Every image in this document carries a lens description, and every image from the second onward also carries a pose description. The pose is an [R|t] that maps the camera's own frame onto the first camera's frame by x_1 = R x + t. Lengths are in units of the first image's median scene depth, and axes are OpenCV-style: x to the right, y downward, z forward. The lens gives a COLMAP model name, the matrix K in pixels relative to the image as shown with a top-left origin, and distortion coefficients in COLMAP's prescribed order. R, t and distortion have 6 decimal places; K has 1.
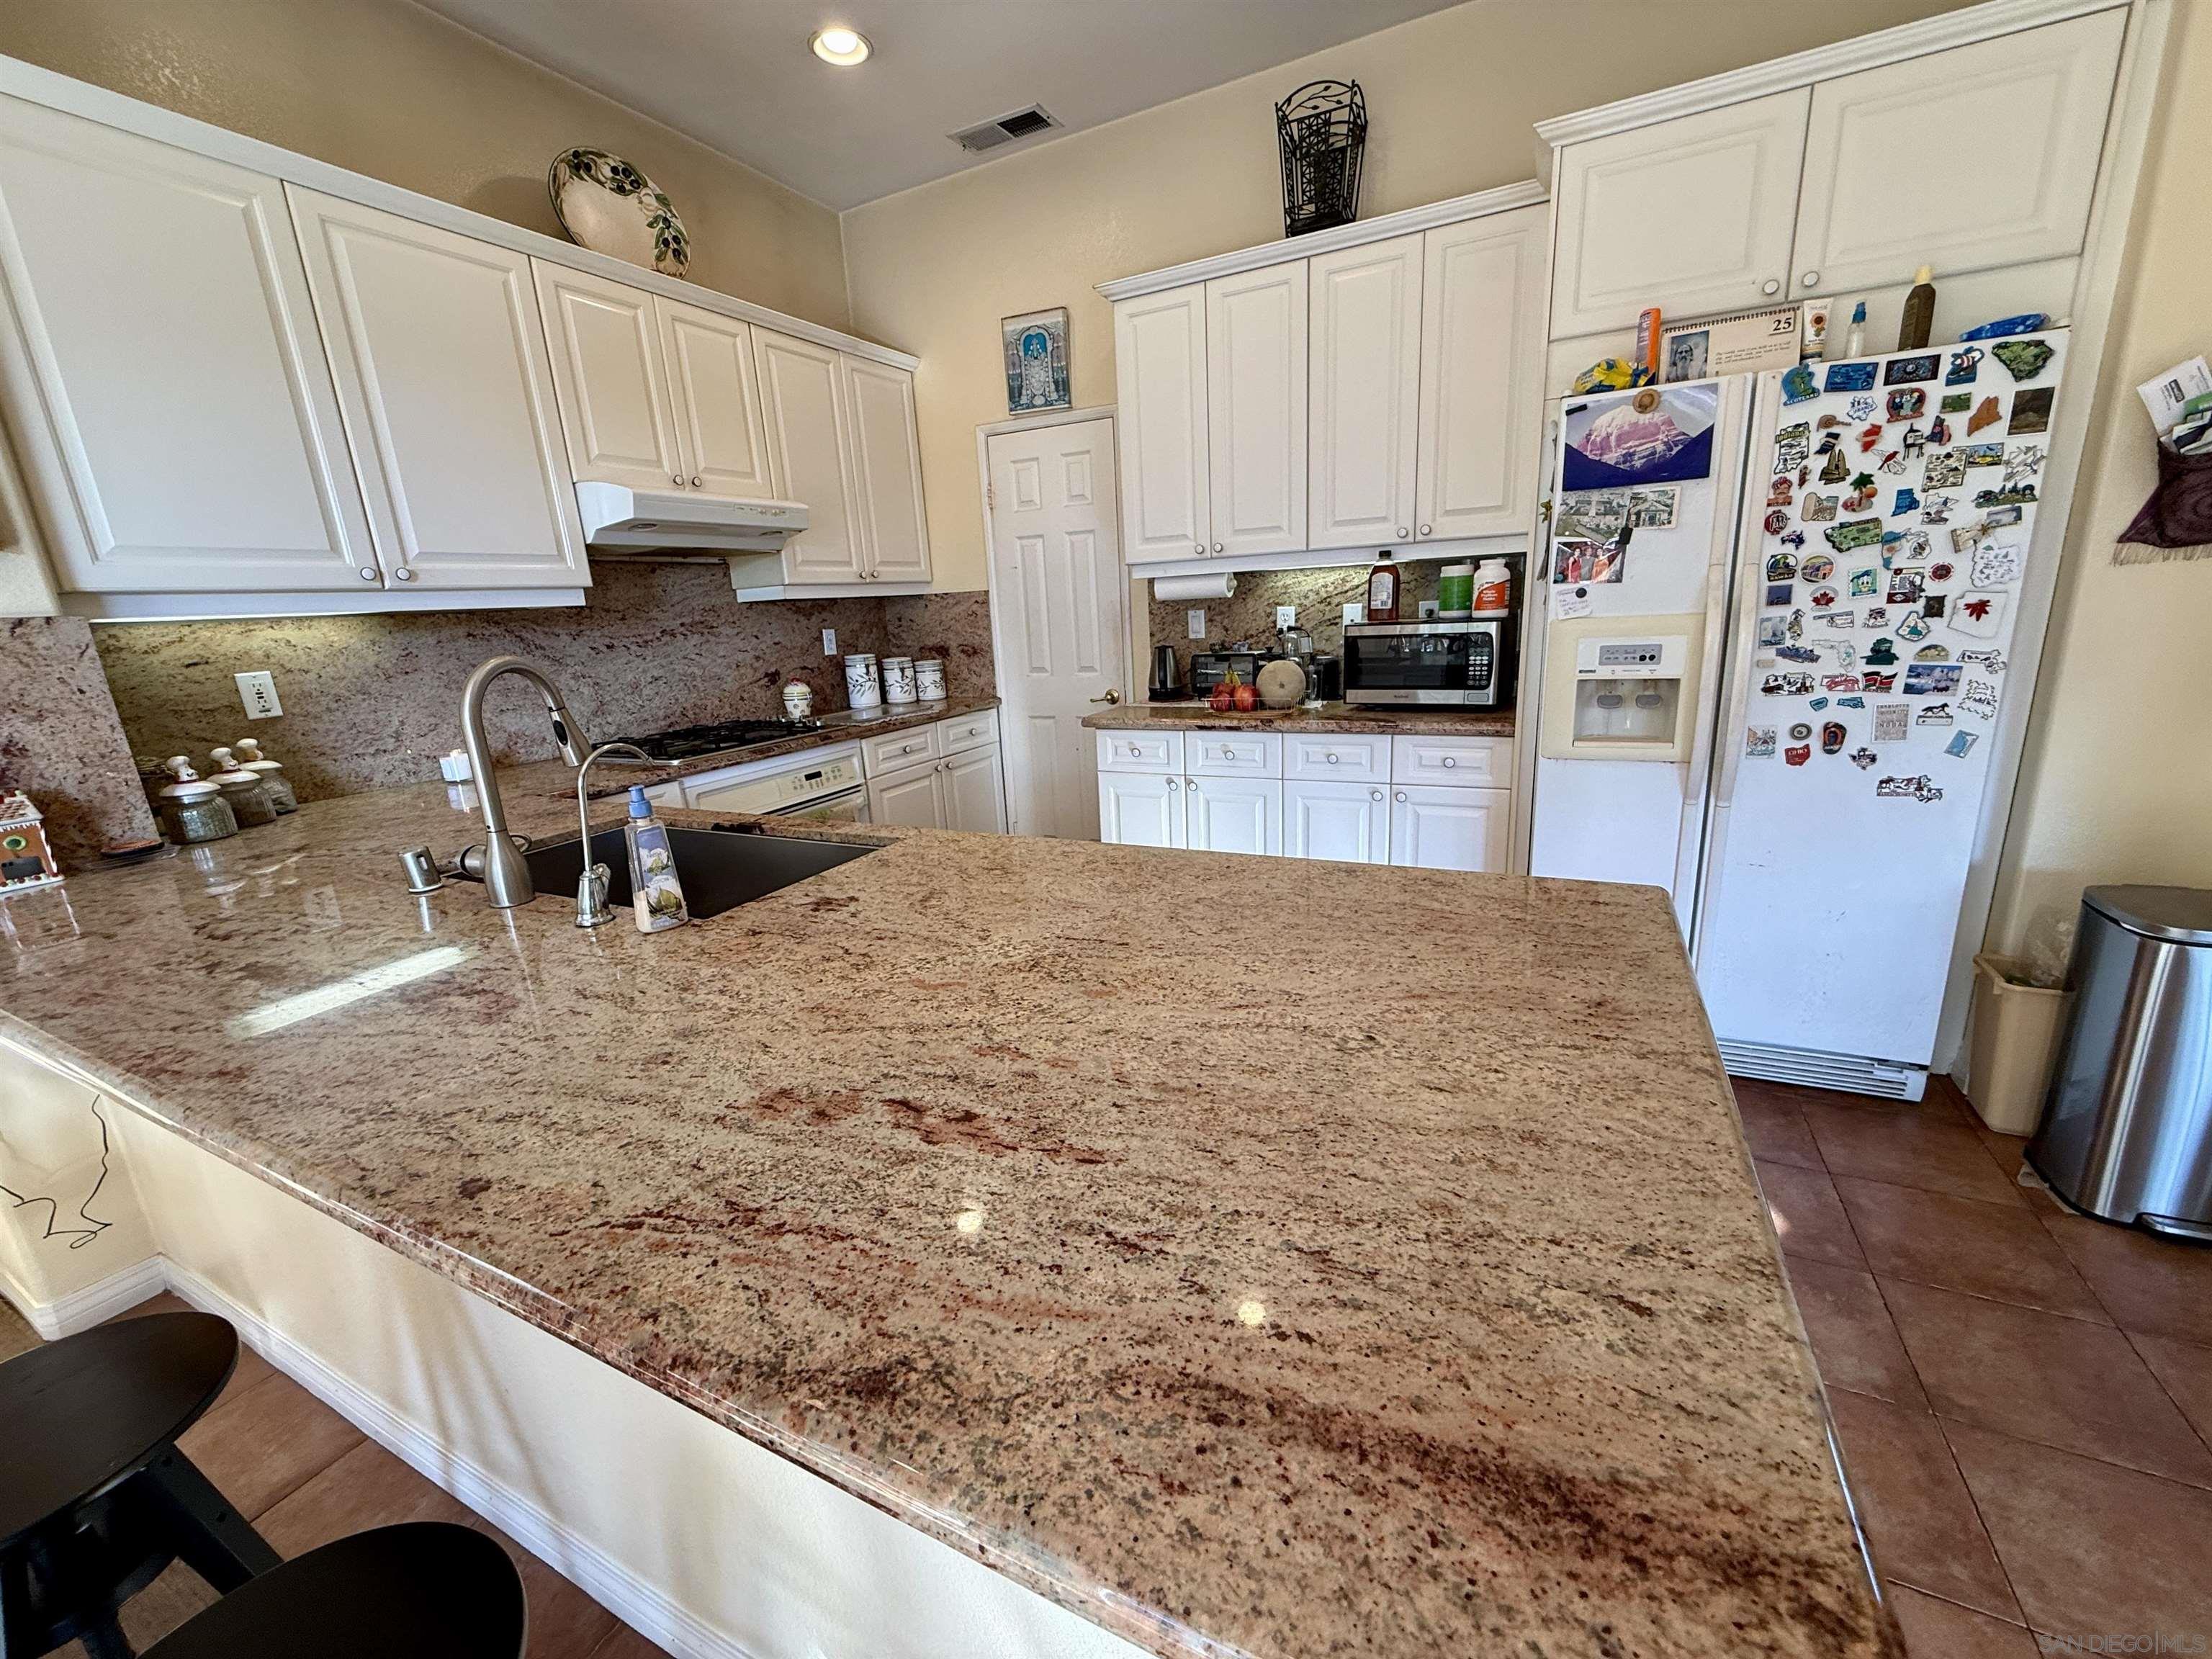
lens RADIAL K [[883.3, 0, 1101.3], [0, 883.3, 827.7], [0, 0, 1]] dist [-0.000626, 0.000616]
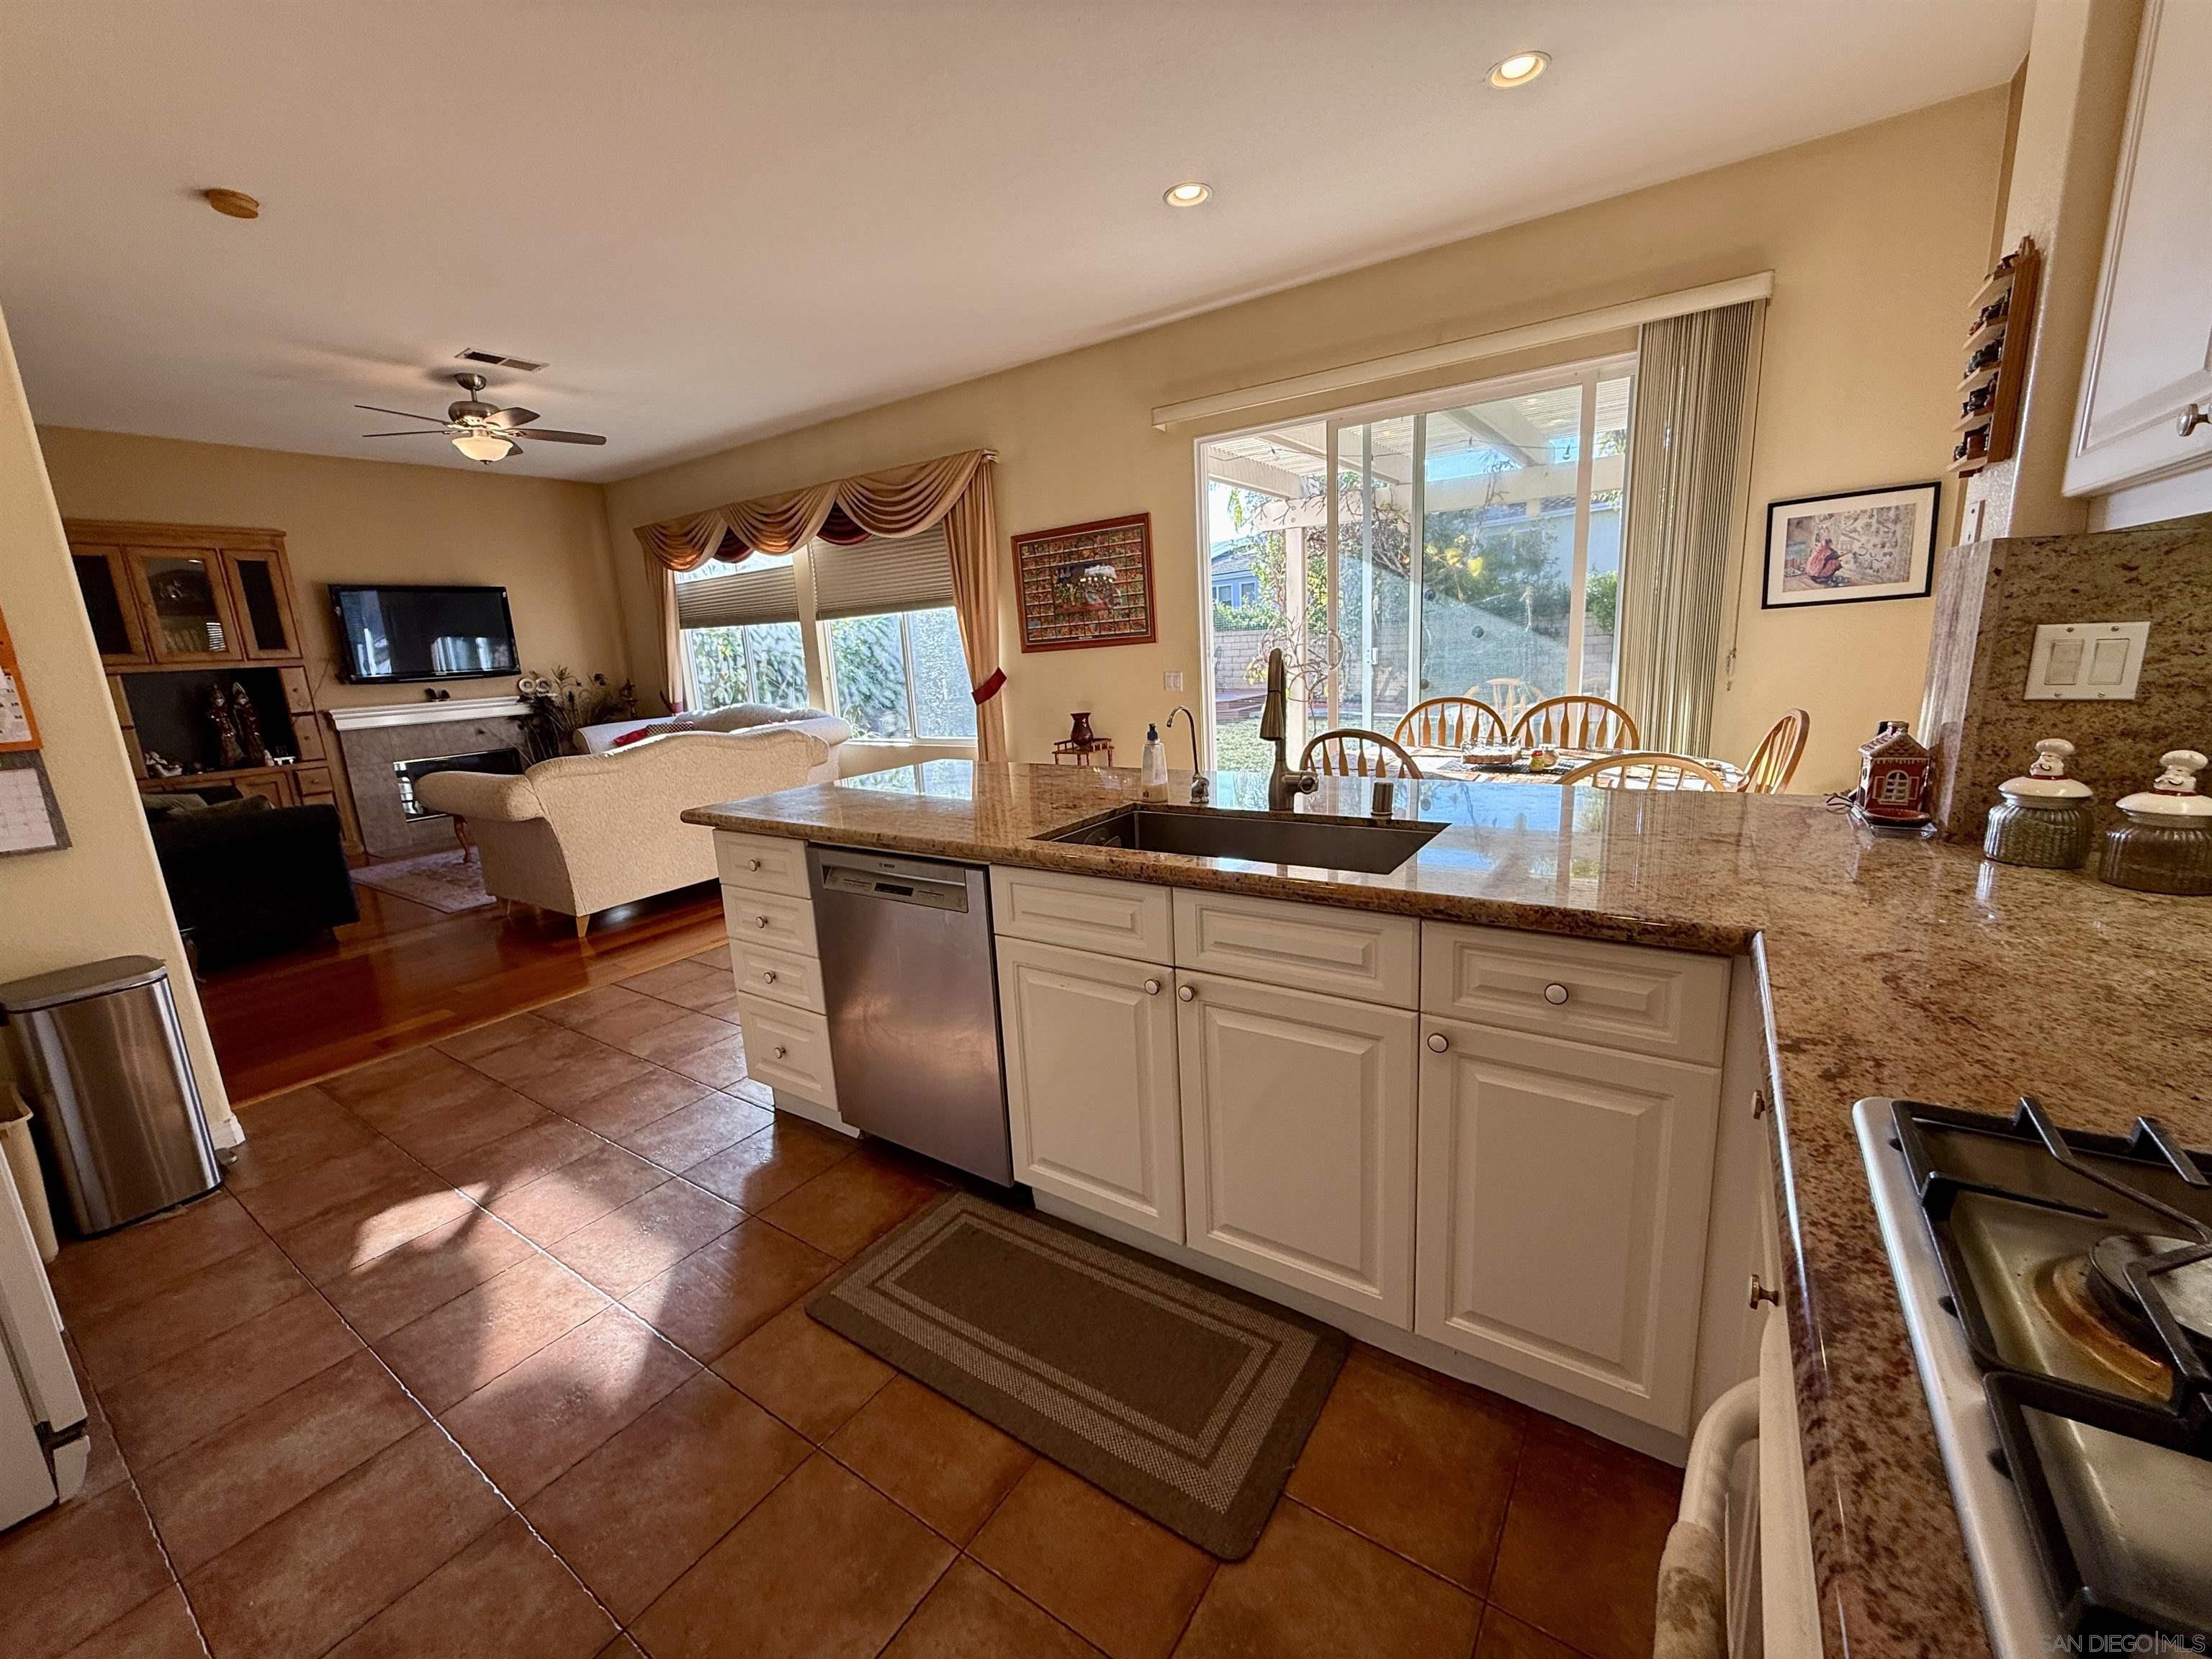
lens RADIAL K [[883.3, 0, 1101.3], [0, 883.3, 827.7], [0, 0, 1]] dist [-0.000626, 0.000616]
pose [[-0.986645, 0.082884, 0.140222, -0.334407], [0.136324, 0.891335, 0.432362, -0.350259], [-0.089149, 0.445703, -0.890731, 1.449944]]
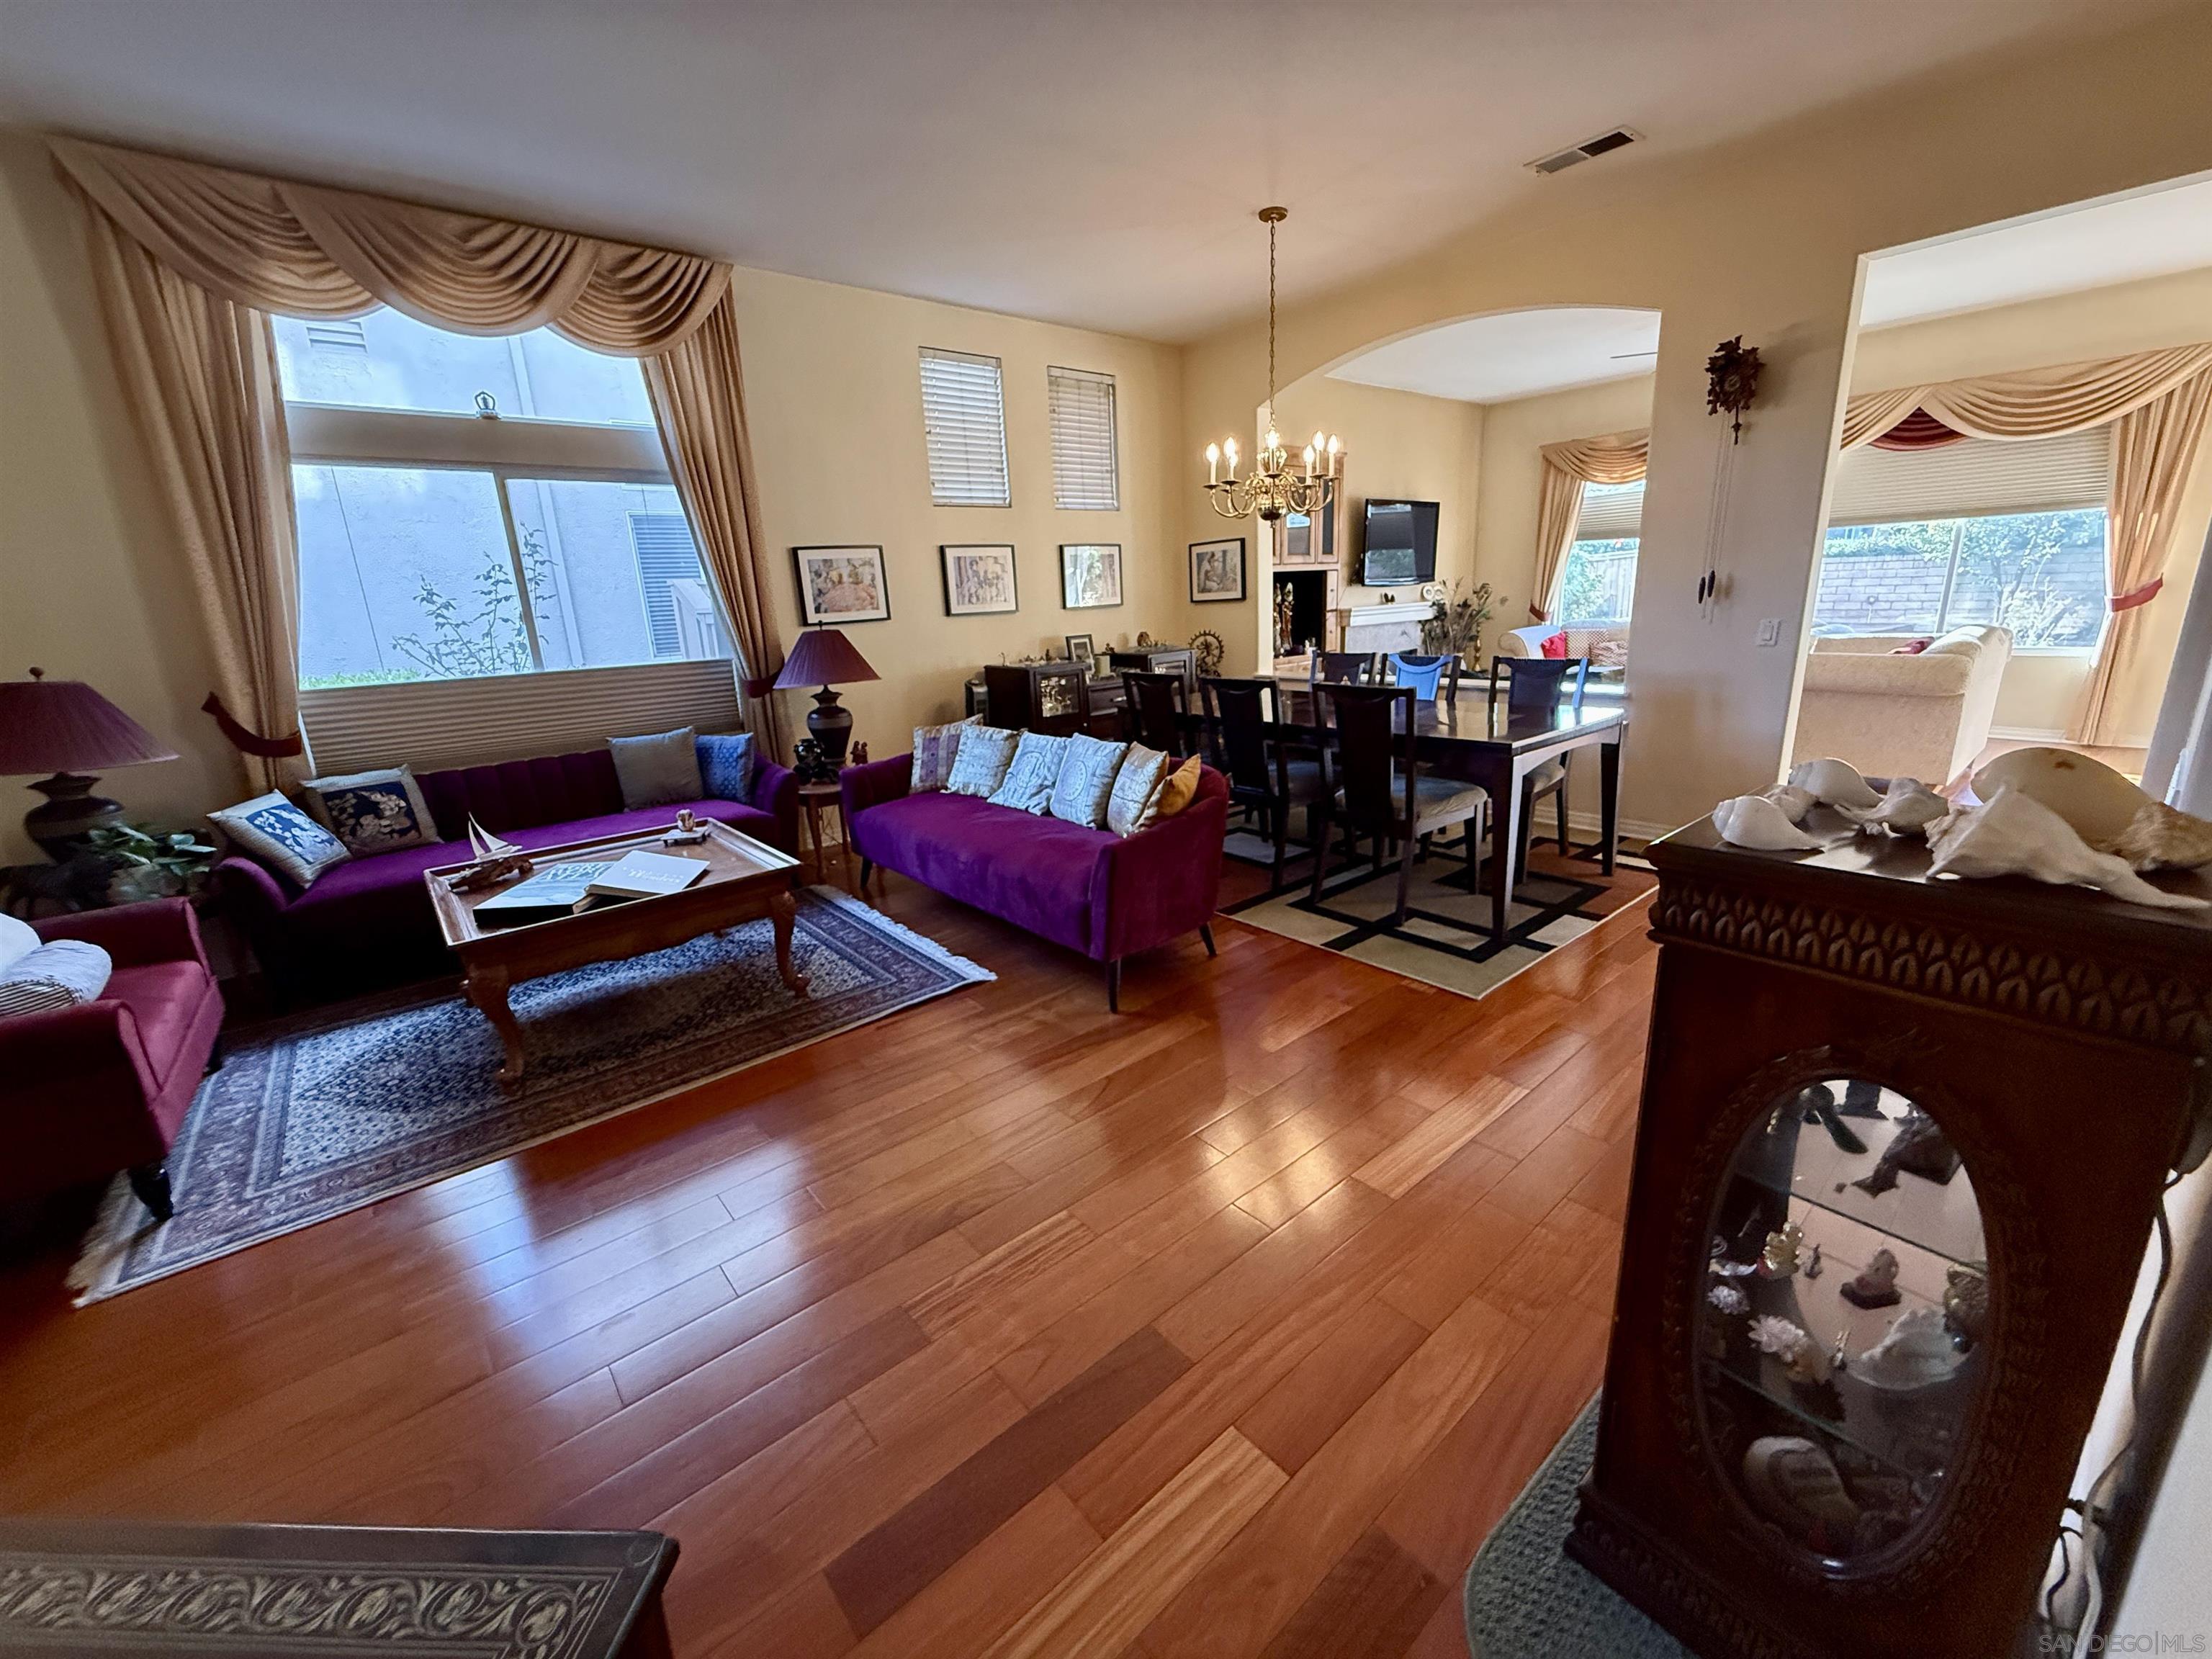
lens RADIAL K [[883.3, 0, 1101.3], [0, 883.3, 827.7], [0, 0, 1]] dist [-0.000626, 0.000616]
pose [[-0.918517, -0.008231, 0.395295, 2.164020], [0.185976, 0.873282, 0.450323, -0.791631], [-0.348911, 0.487145, -0.800594, 2.488693]]
